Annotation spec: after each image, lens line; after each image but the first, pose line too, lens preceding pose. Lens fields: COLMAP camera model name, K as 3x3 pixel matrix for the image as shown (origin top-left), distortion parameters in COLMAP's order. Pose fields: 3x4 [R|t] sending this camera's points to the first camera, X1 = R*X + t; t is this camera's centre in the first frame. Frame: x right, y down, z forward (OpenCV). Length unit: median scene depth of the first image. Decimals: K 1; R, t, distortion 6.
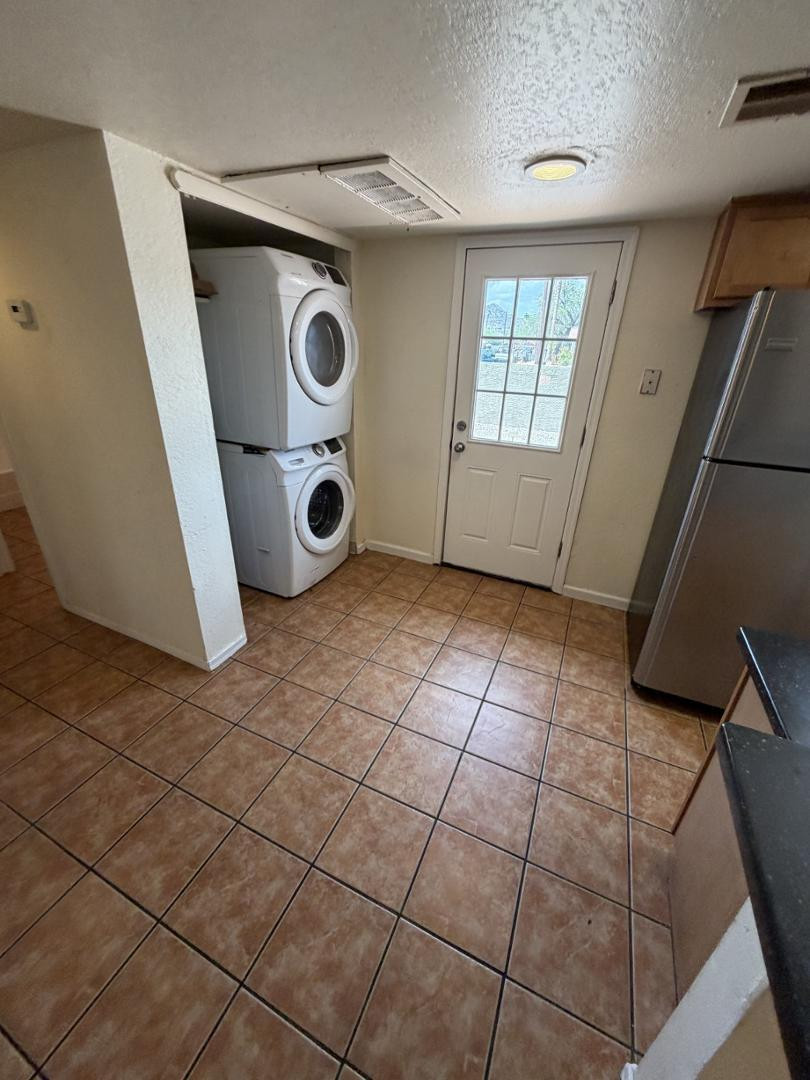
lens RADIAL K [[430.6, 0, 405.2], [0, 430.6, 537.0], [0, 0, 1]] dist [-0.001444, -0.000108]
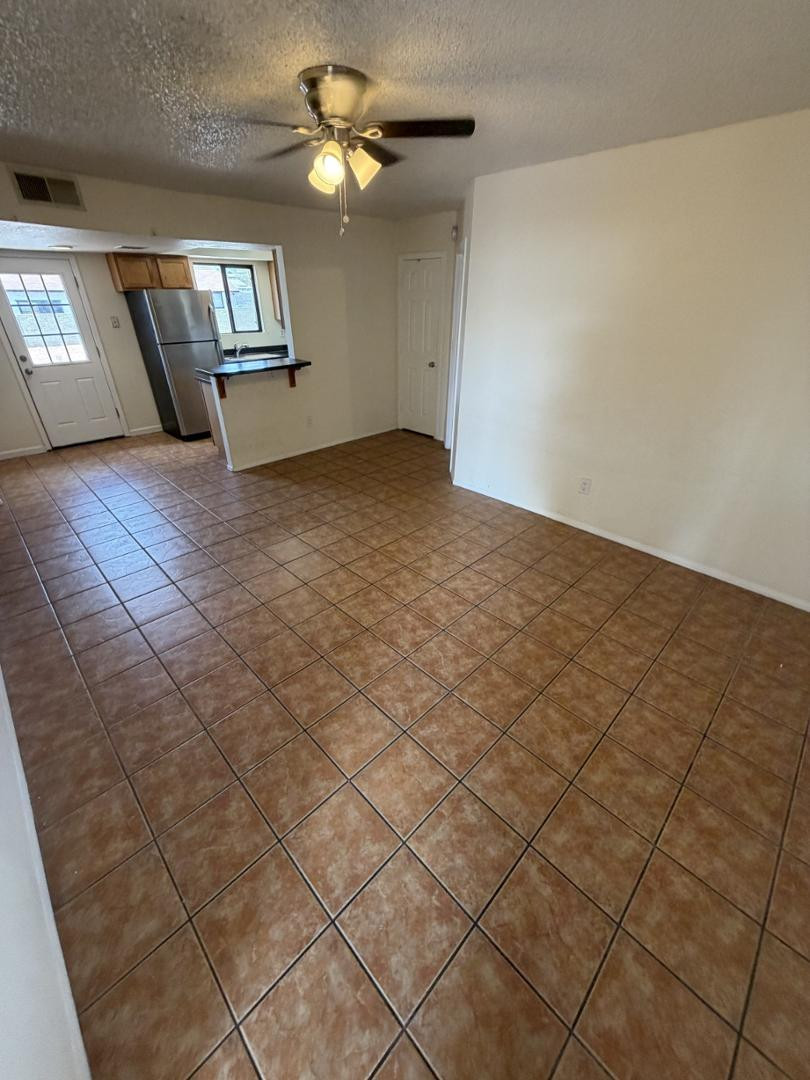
lens RADIAL K [[430.6, 0, 404.9], [0, 430.6, 537.8], [0, 0, 1]] dist [-0.001444, -0.000108]
pose [[0.363754, -0.493059, 0.790301, -1.049641], [0.395795, 0.849837, 0.348028, 0.367209], [-0.843225, 0.186201, 0.504282, -1.051450]]
